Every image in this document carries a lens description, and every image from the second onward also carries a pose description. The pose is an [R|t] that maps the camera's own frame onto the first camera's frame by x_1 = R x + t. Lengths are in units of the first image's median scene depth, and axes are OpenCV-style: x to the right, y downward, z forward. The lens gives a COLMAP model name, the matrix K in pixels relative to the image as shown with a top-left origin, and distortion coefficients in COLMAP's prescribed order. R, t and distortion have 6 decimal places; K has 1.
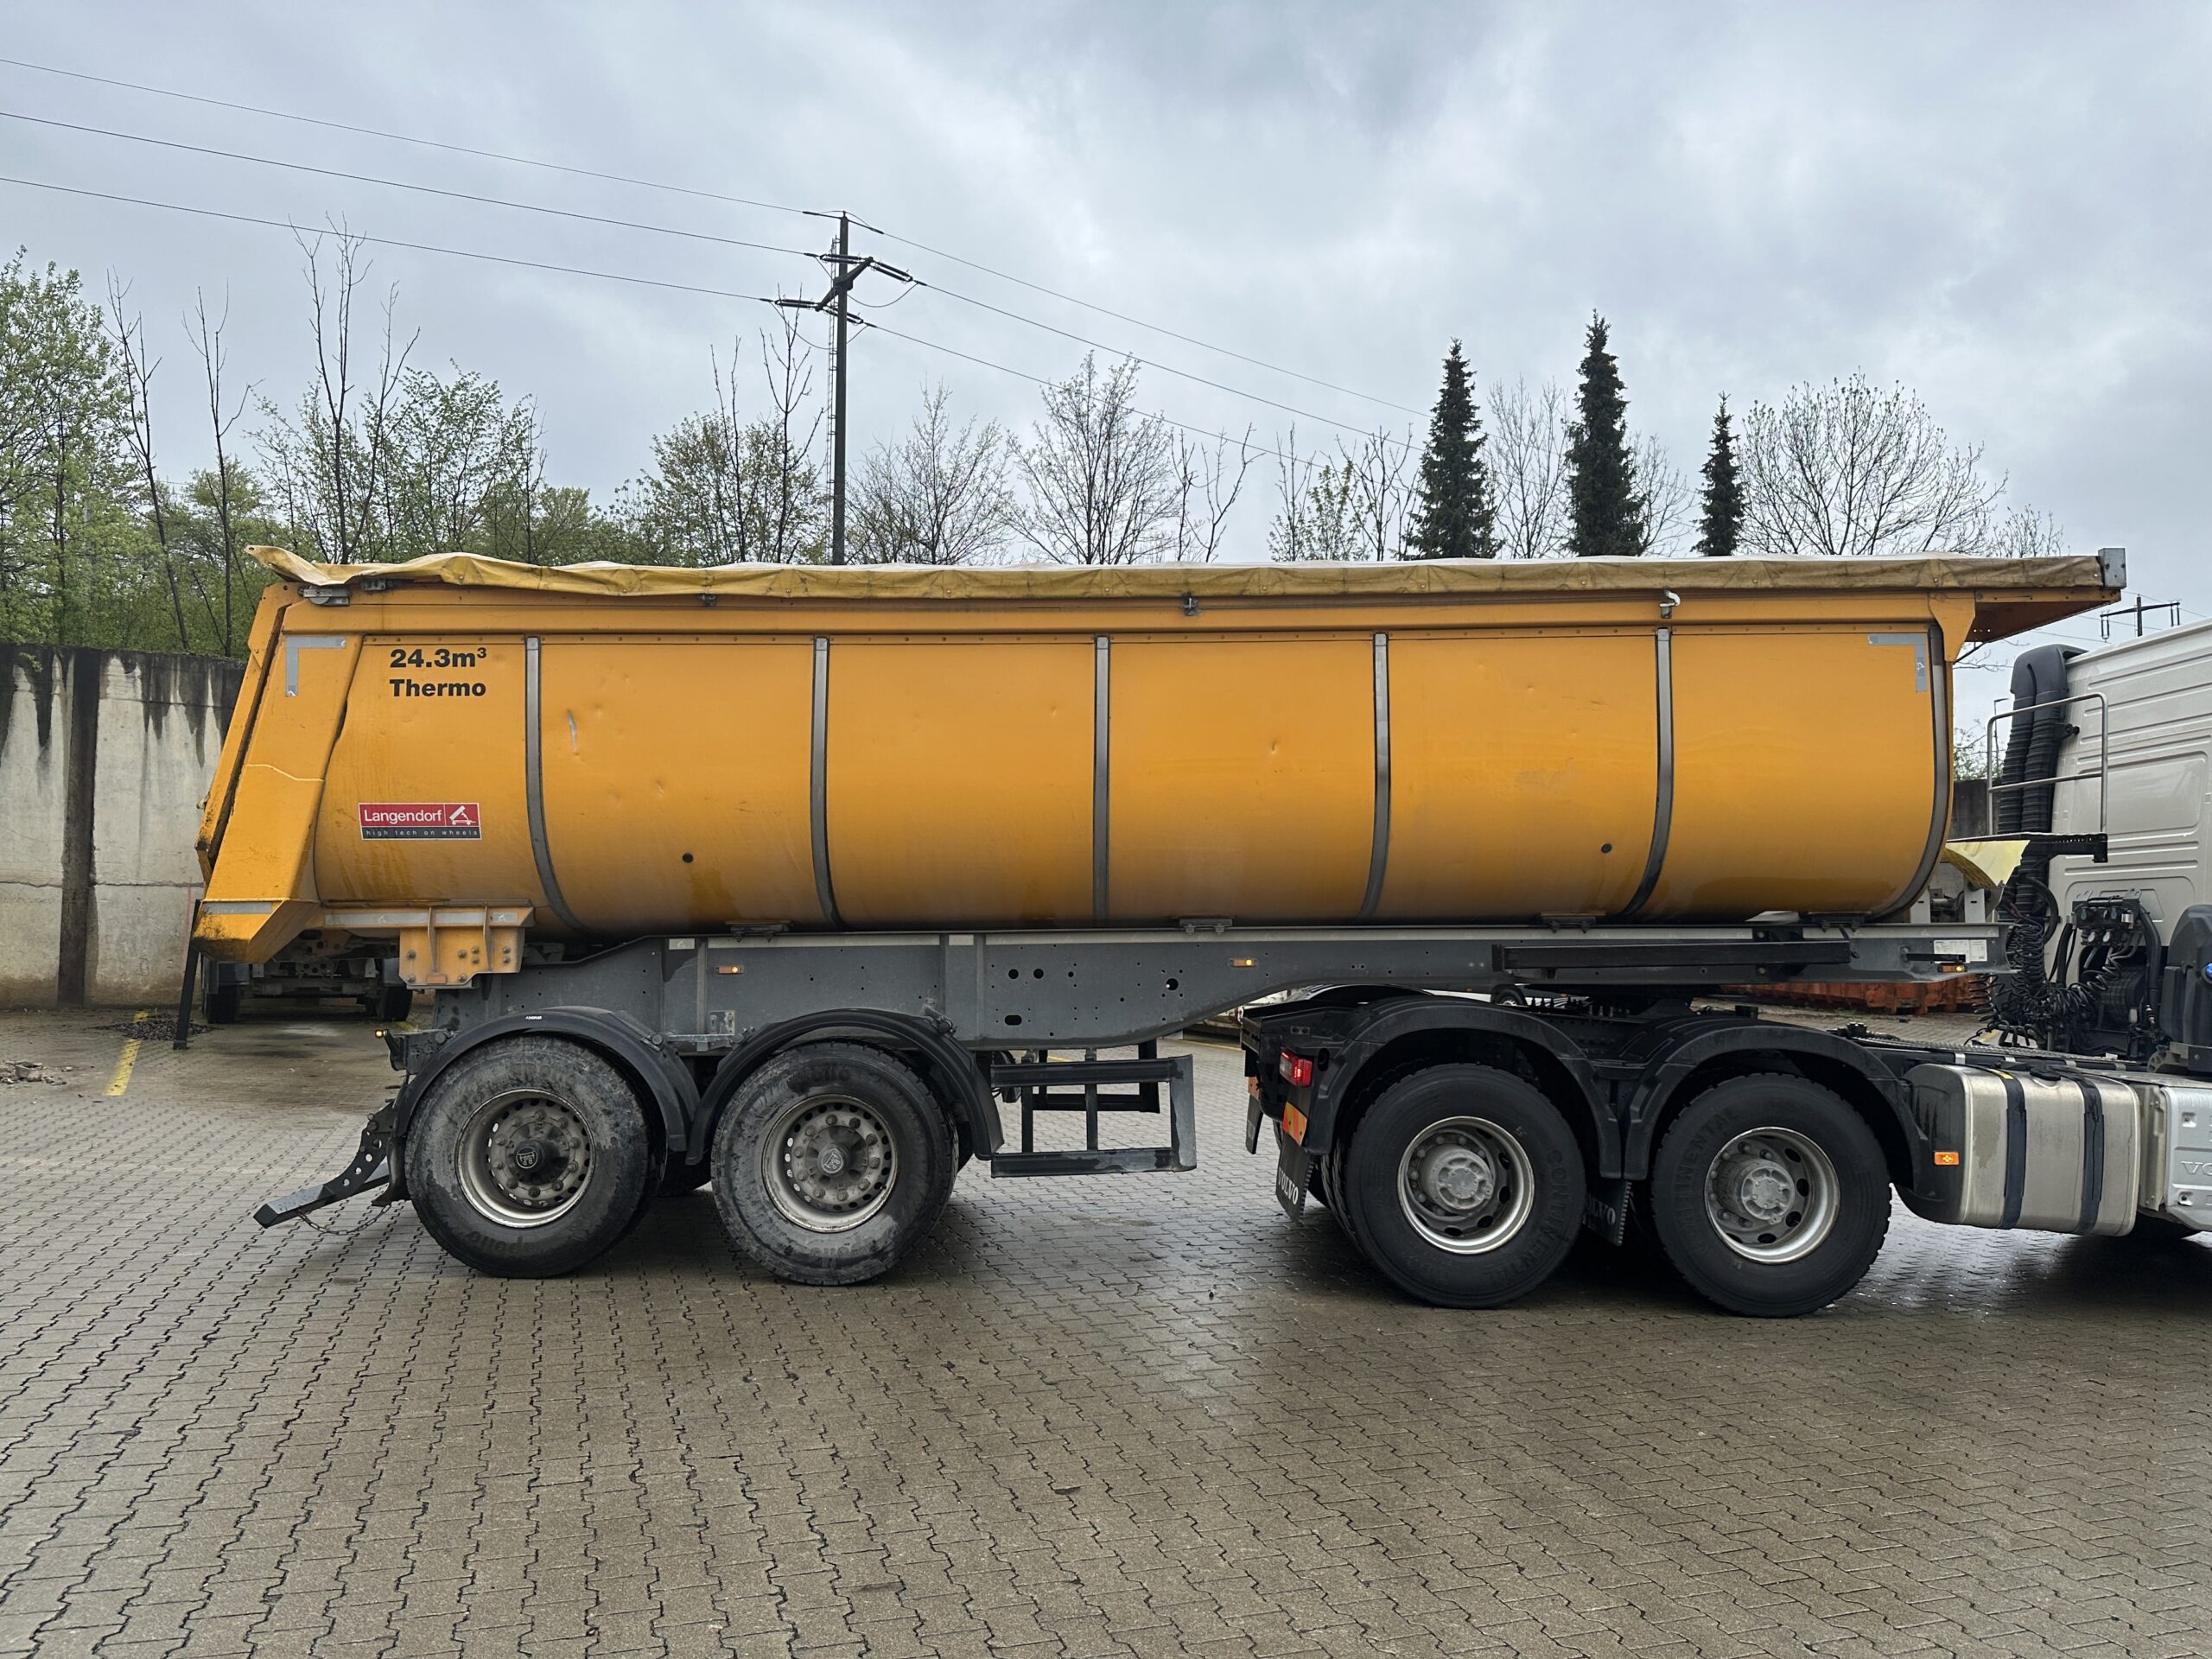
lens RADIAL K [[1536.8, 0, 1118.6], [0, 1536.8, 852.8], [0, 0, 1]] dist [0.120988, -0.173452]
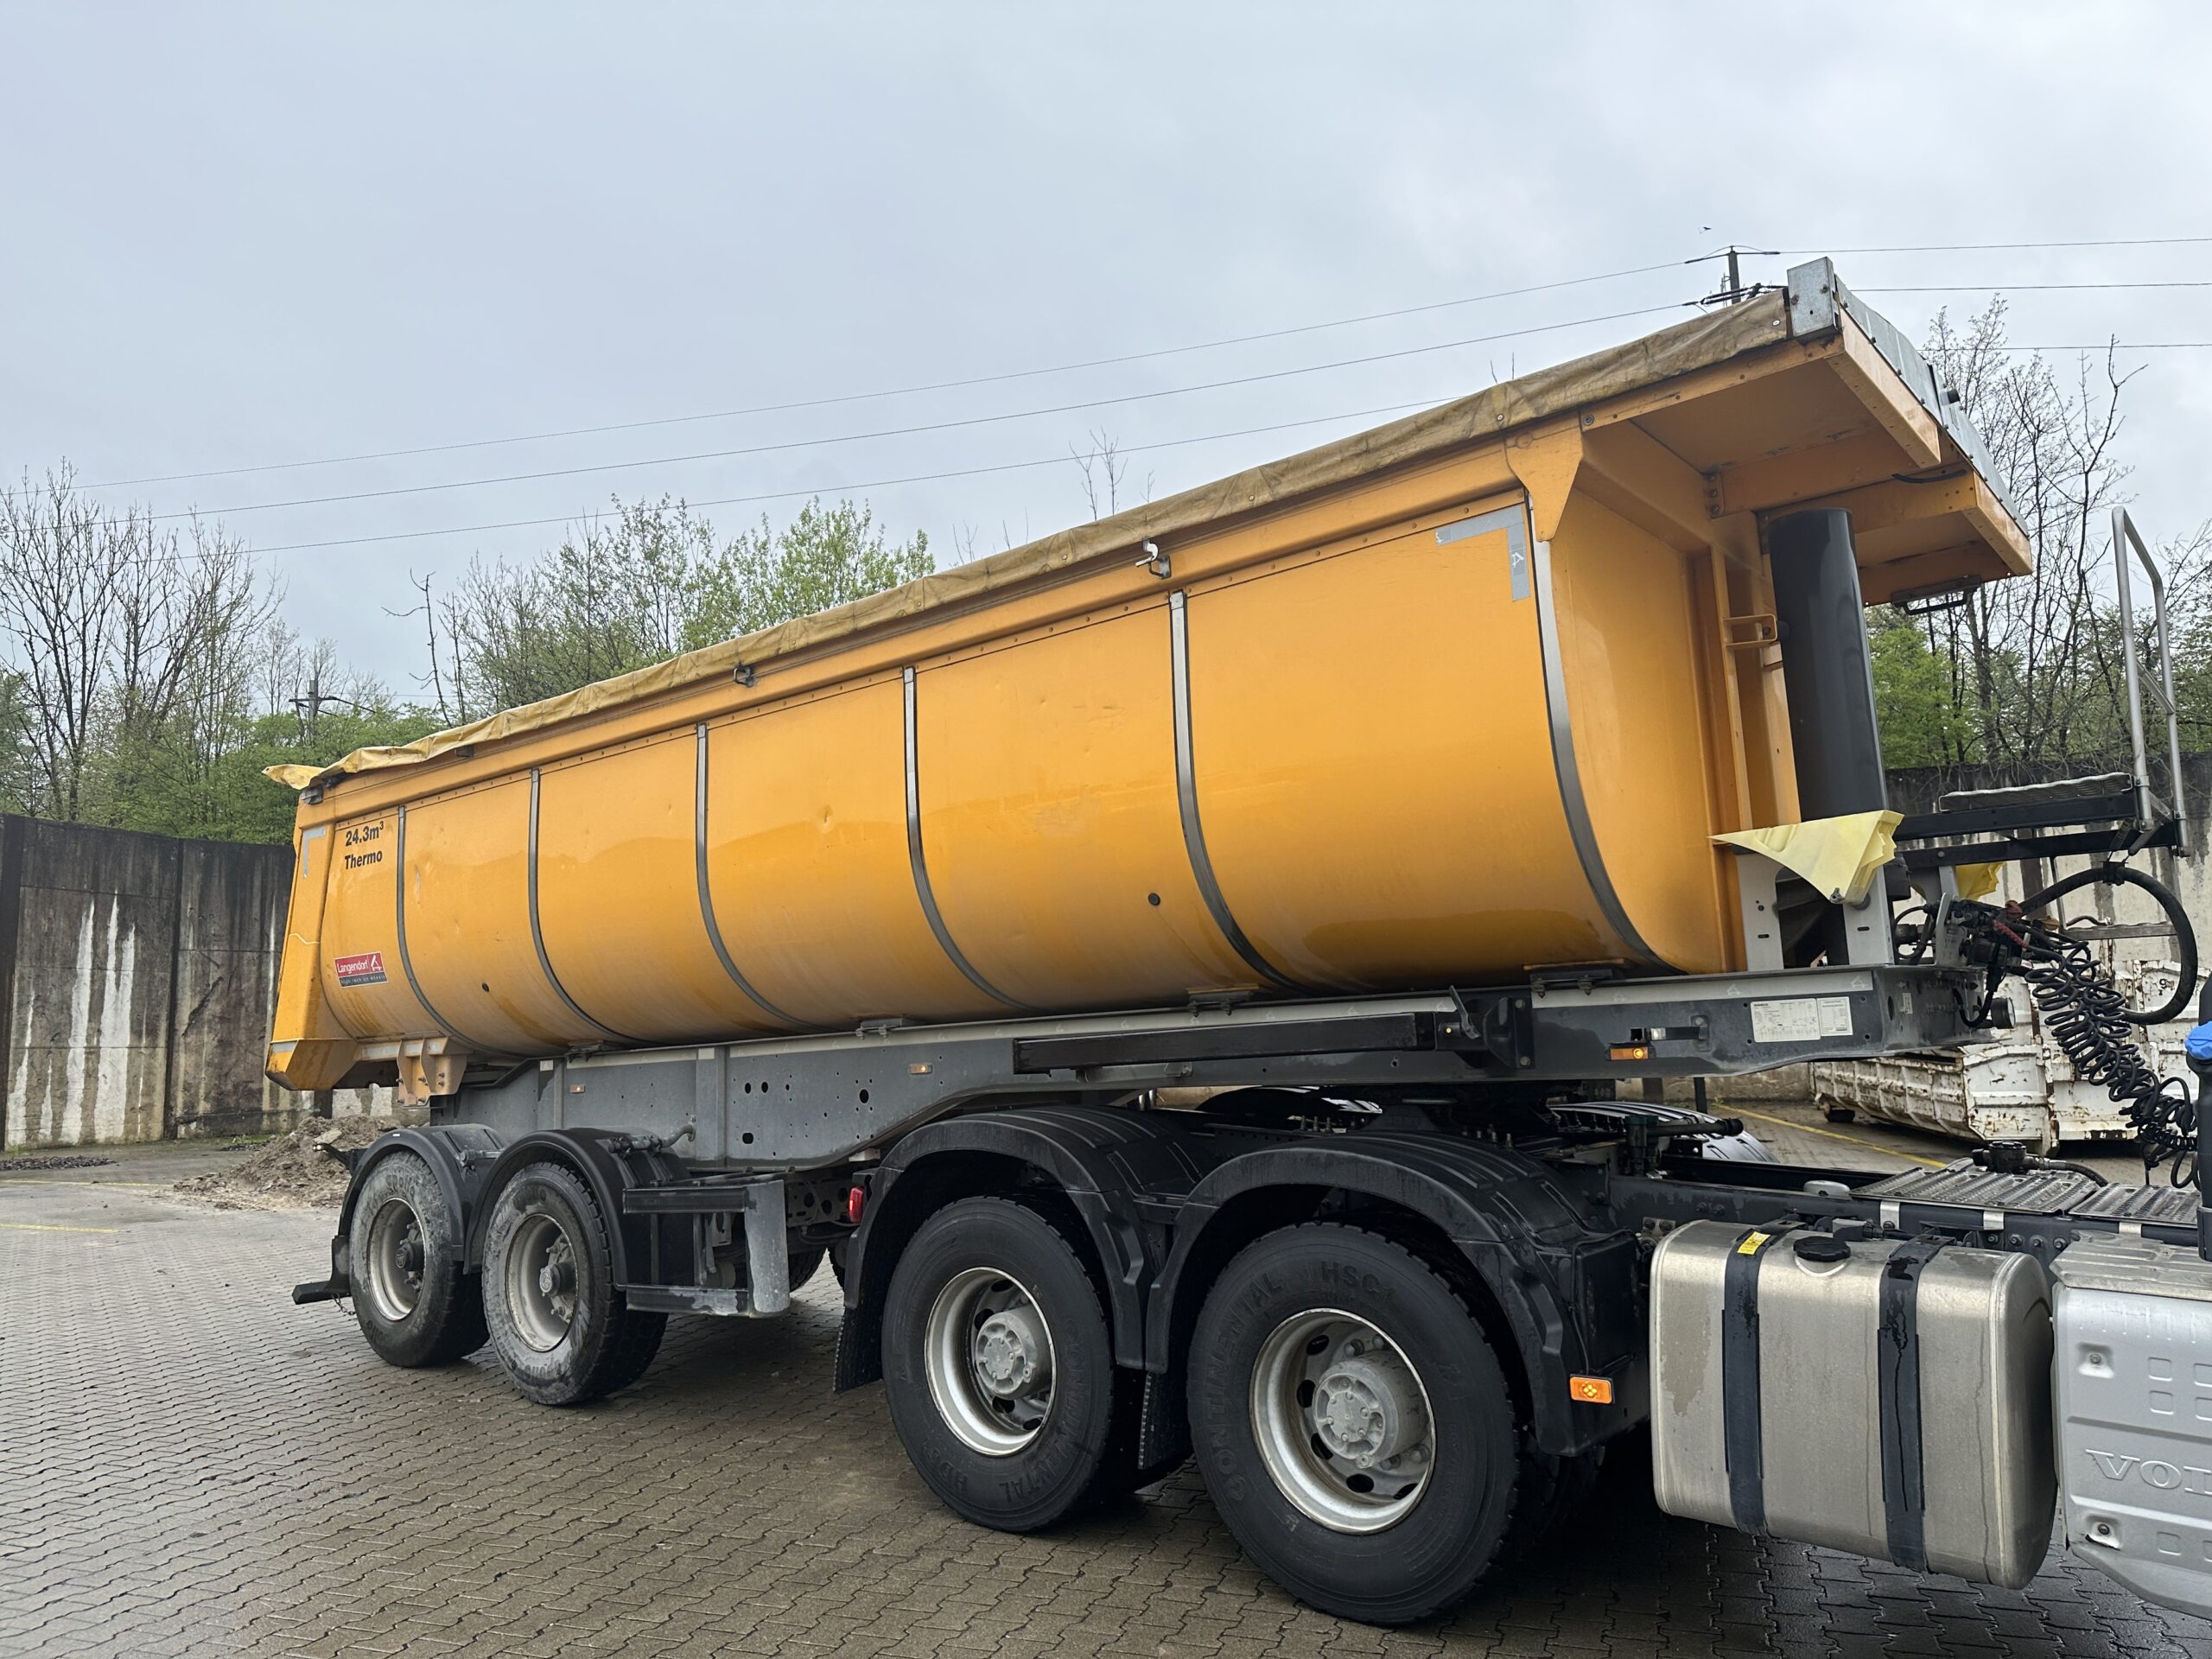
lens RADIAL K [[1543.3, 0, 1130.3], [0, 1543.3, 841.3], [0, 0, 1]] dist [0.159109, -0.249356]
pose [[0.762983, -0.115271, -0.636058, 0.781017], [0.070949, 0.992961, -0.094845, 0.038311], [0.642513, 0.027237, 0.765790, 0.440391]]
